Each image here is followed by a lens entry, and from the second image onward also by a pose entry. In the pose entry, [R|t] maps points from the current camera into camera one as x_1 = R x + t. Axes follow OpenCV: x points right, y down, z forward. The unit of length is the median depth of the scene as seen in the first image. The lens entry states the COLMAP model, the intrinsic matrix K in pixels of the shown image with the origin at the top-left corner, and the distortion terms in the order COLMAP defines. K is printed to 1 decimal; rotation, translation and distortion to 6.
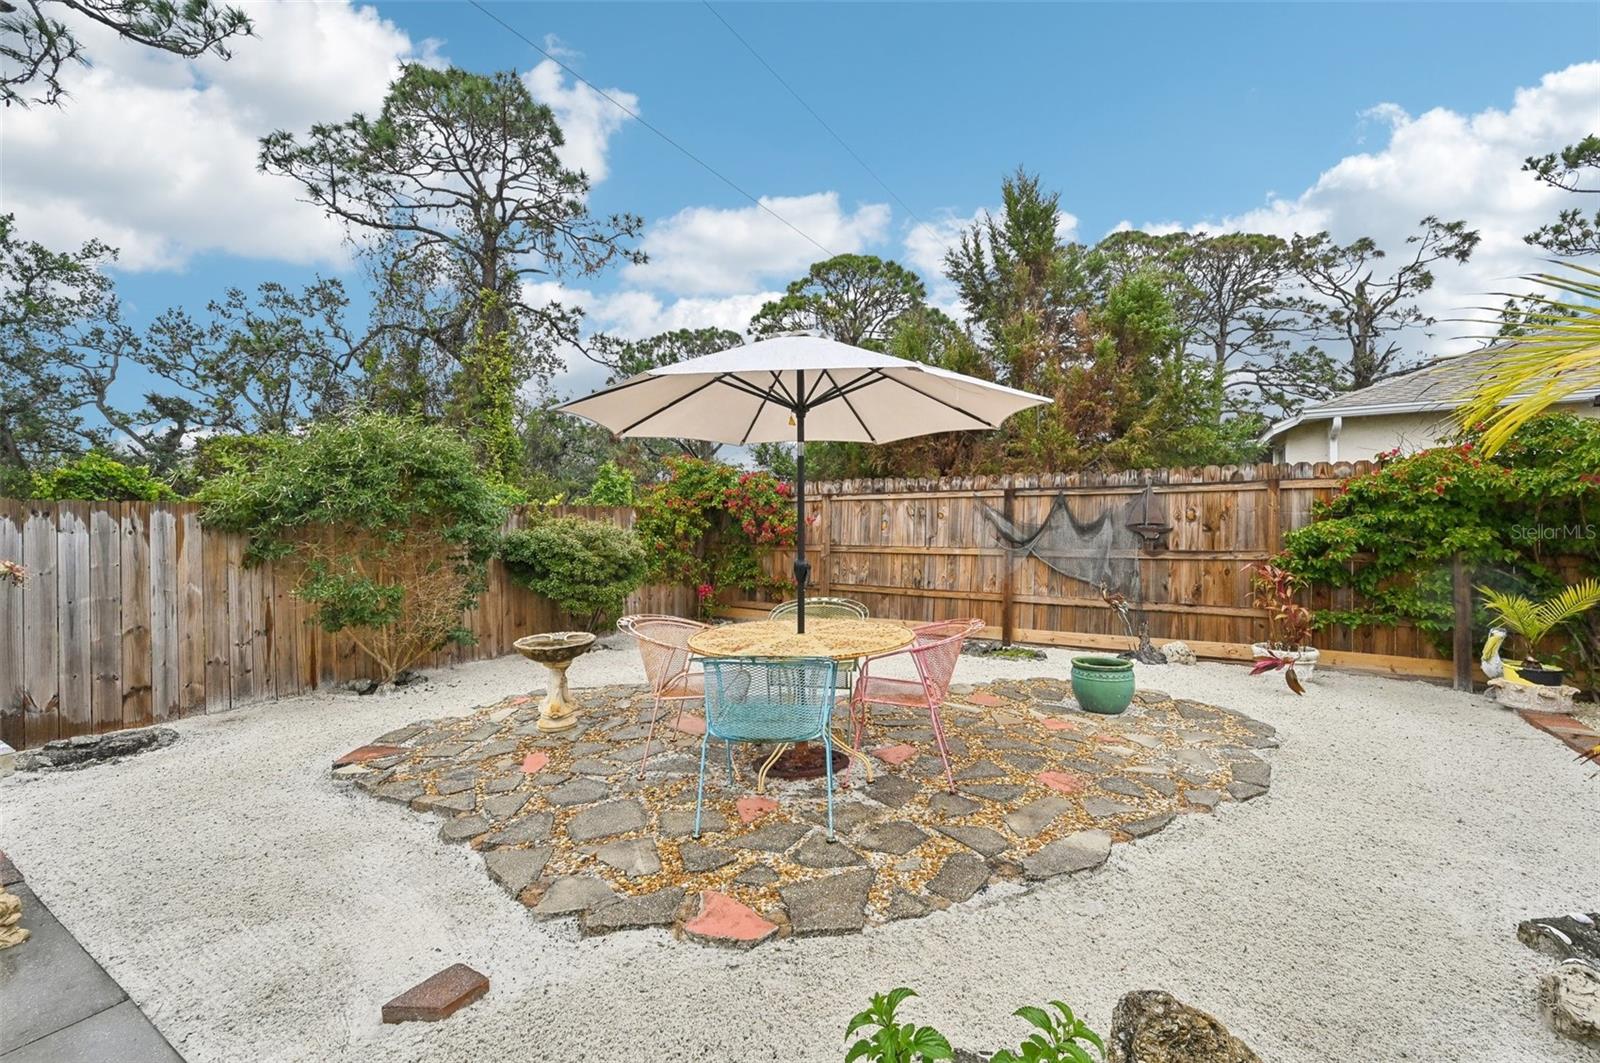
lens RADIAL K [[652.9, 0, 800.0], [0, 652.9, 531.5], [0, 0, 1]] dist [-0.002036, -0.000427]
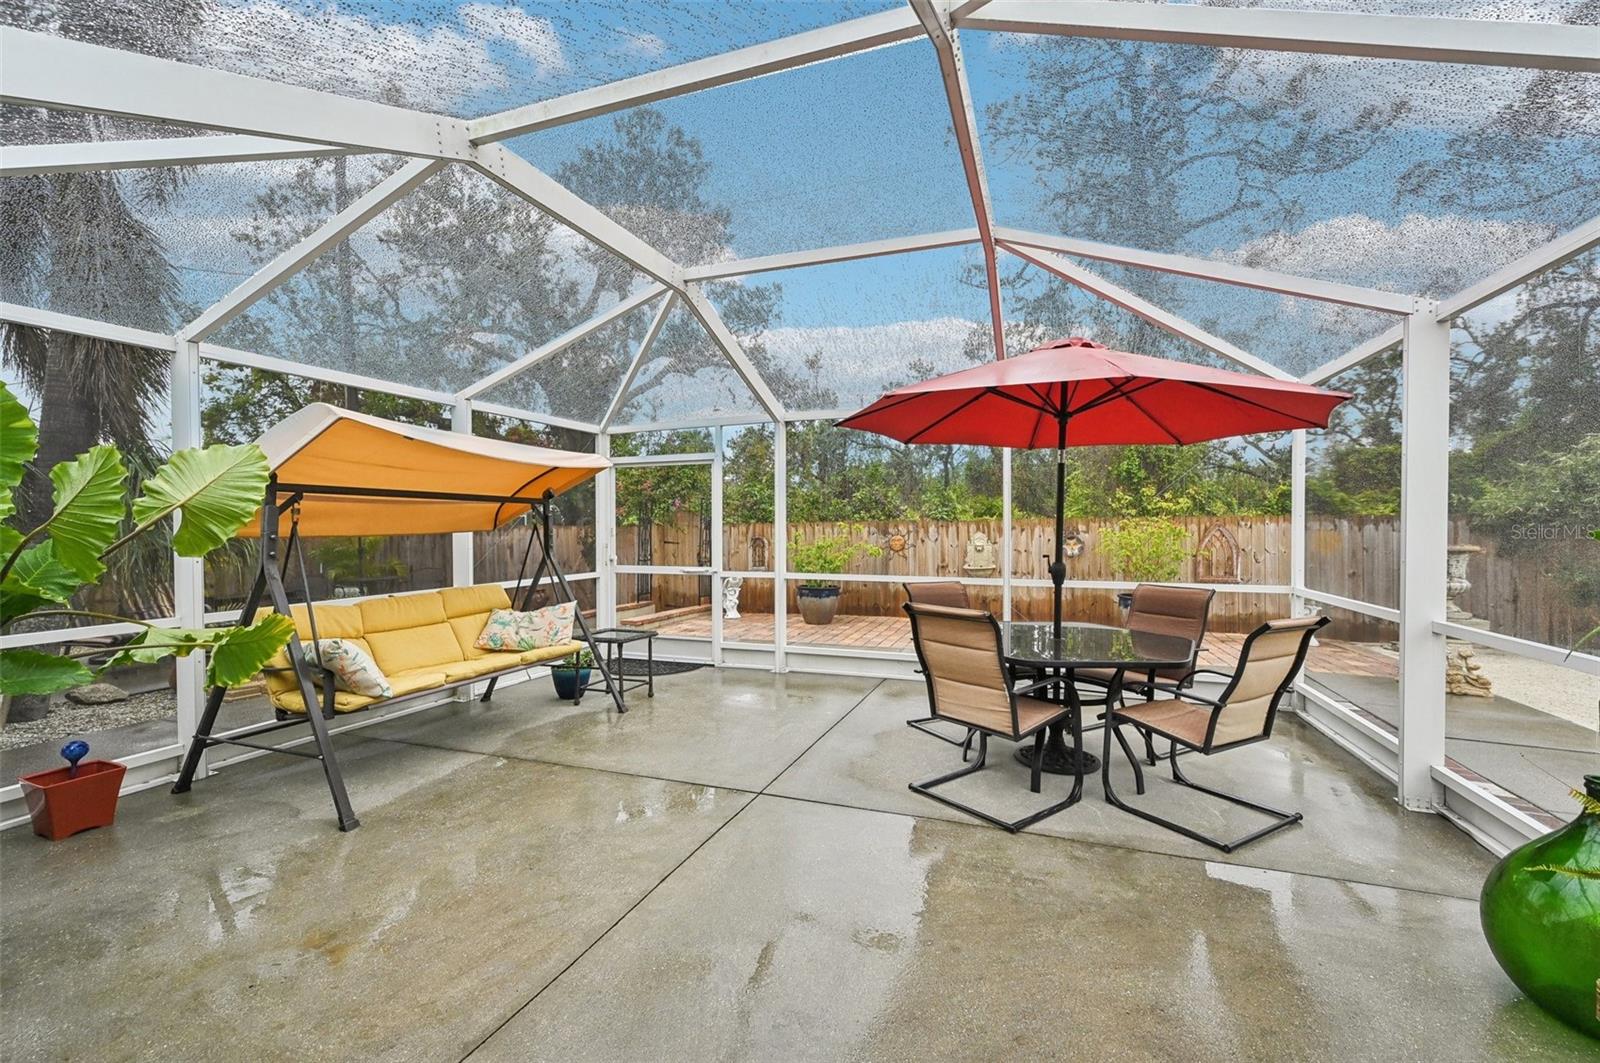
lens RADIAL K [[654.7, 0, 800.0], [0, 654.7, 531.5], [0, 0, 1]] dist [0.003314, 0.000347]
pose [[0.203883, 0.019065, -0.978810, 0.177219], [-0.009577, 0.999801, 0.017479, -0.008314], [0.978949, 0.005810, 0.204025, -0.510753]]
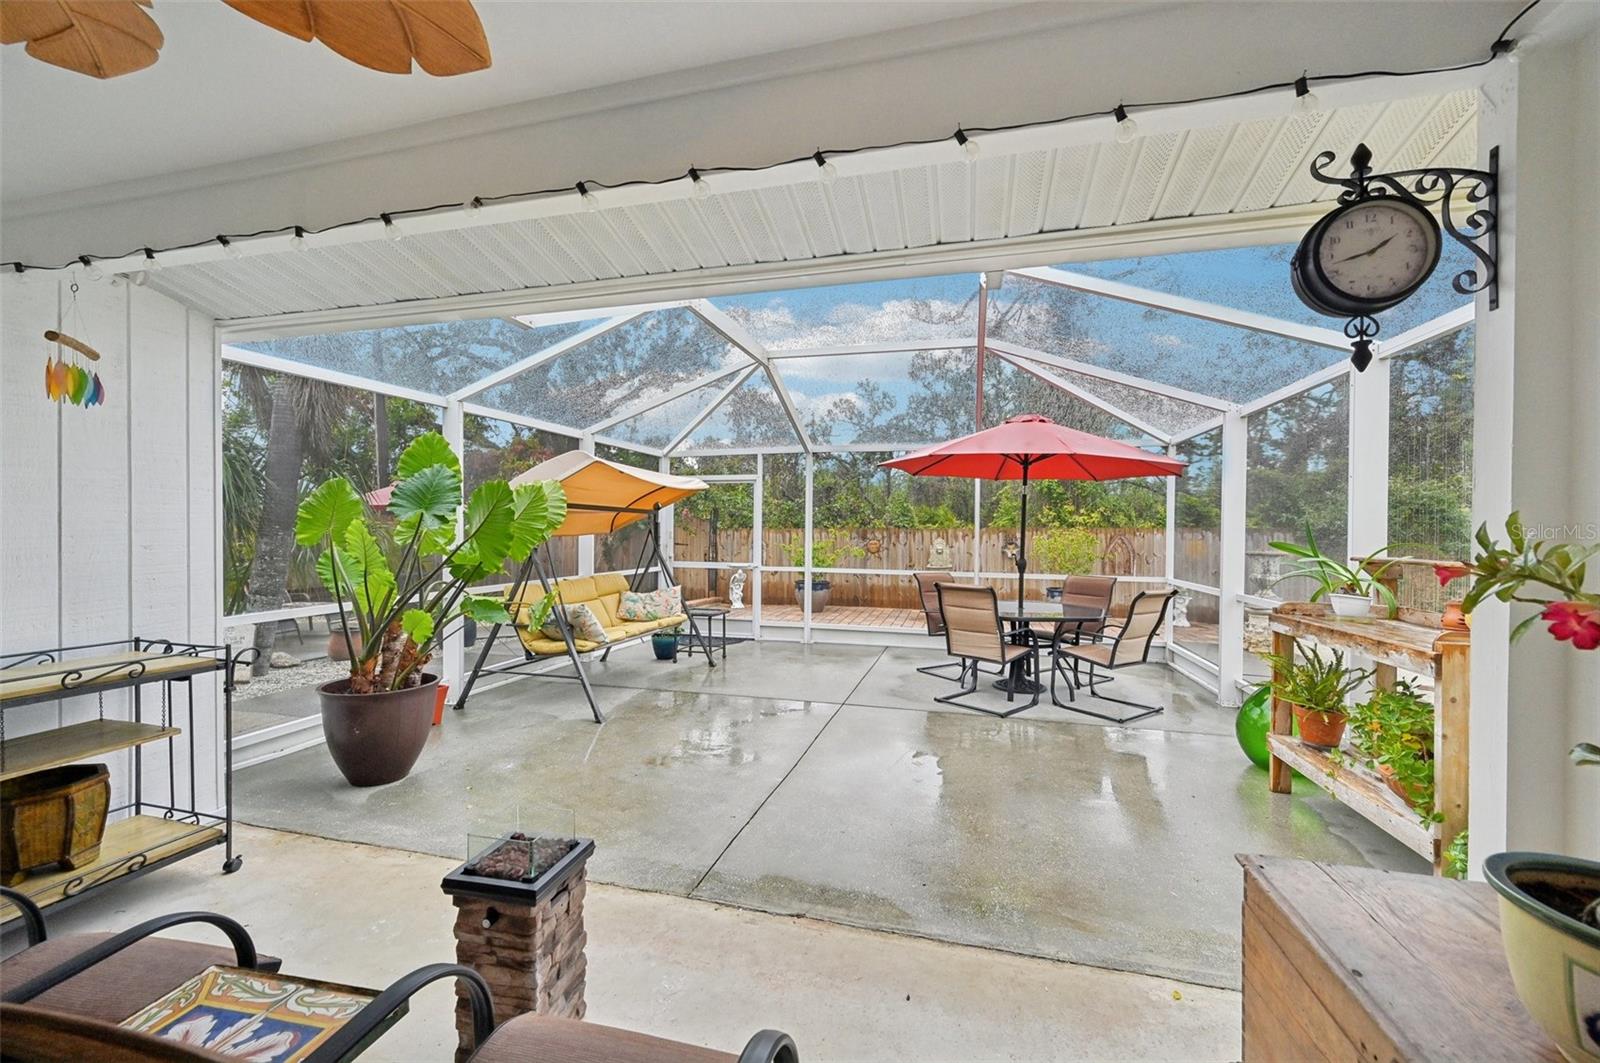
lens RADIAL K [[645.9, 0, 812.4], [0, 645.9, 532.3], [0, 0, 1]] dist [-0.001411, 0.000031]
pose [[0.321309, 0.017564, -0.946812, 0.345750], [-0.023617, 0.999666, 0.010529, -0.010797], [0.946680, 0.018978, 0.321616, -0.672763]]
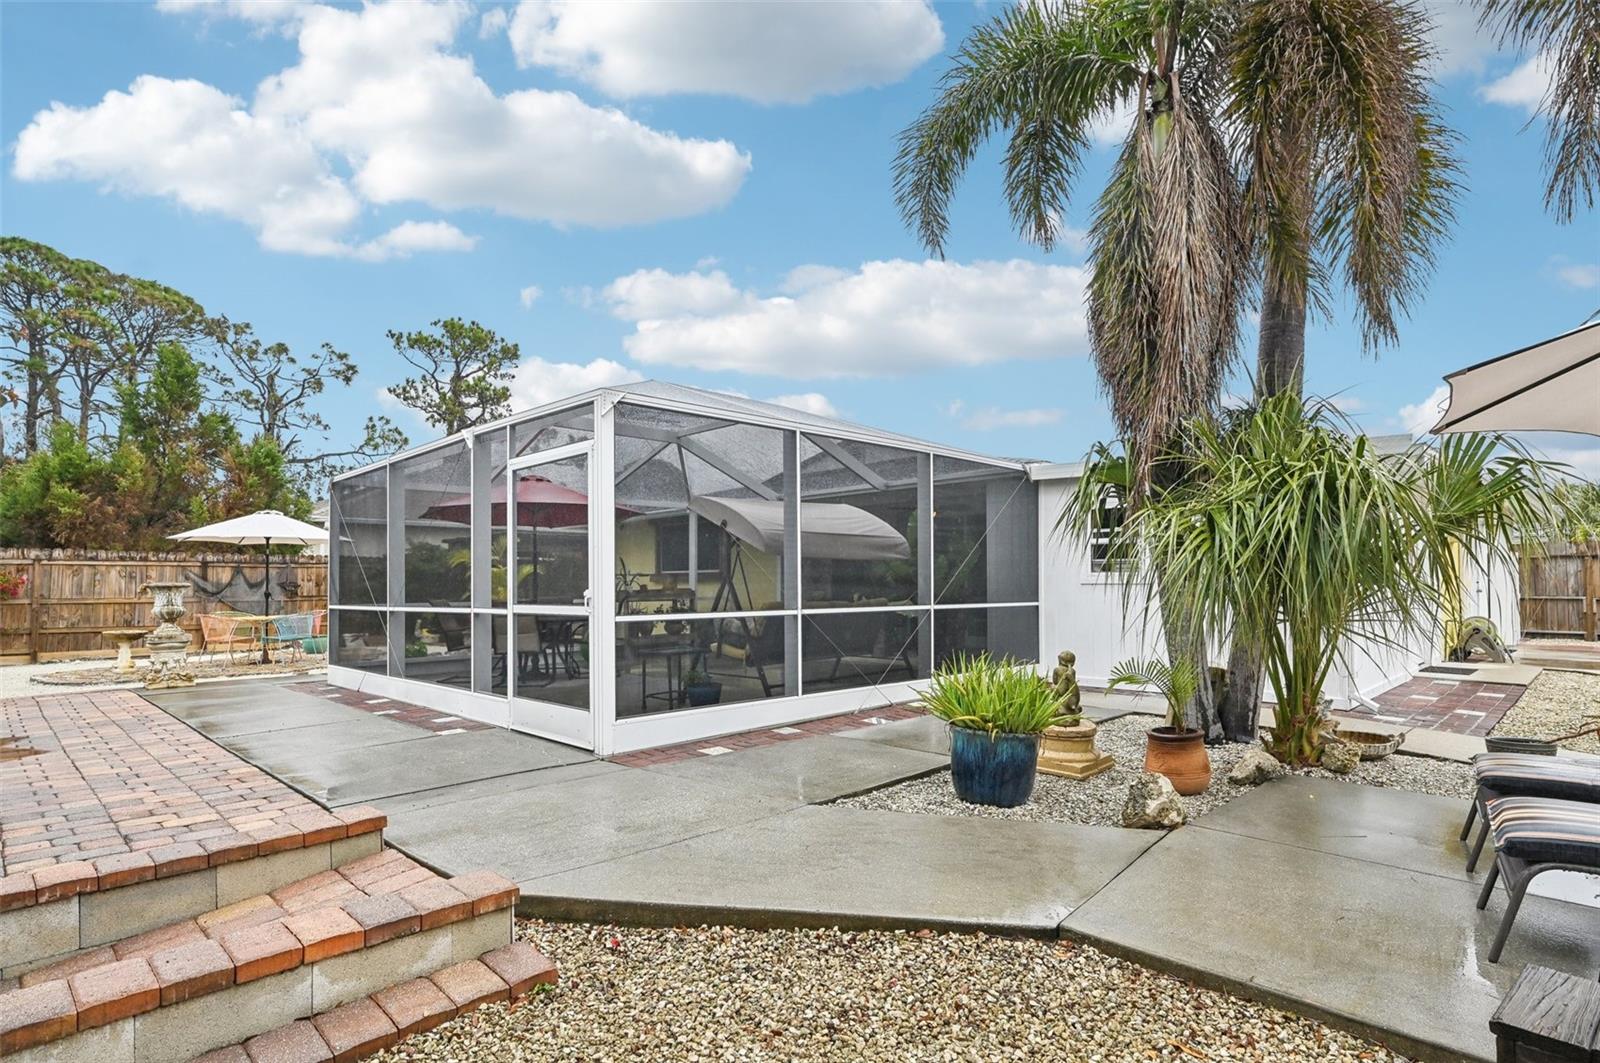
lens RADIAL K [[824.1, 0, 800.0], [0, 824.1, 531.5], [0, 0, 1]] dist [-0.003000, -0.000250]
pose [[0.233789, 0.069124, 0.969827, -1.180675], [0.019865, 0.996922, -0.075844, 0.041169], [-0.972084, 0.036997, 0.231696, -0.833376]]
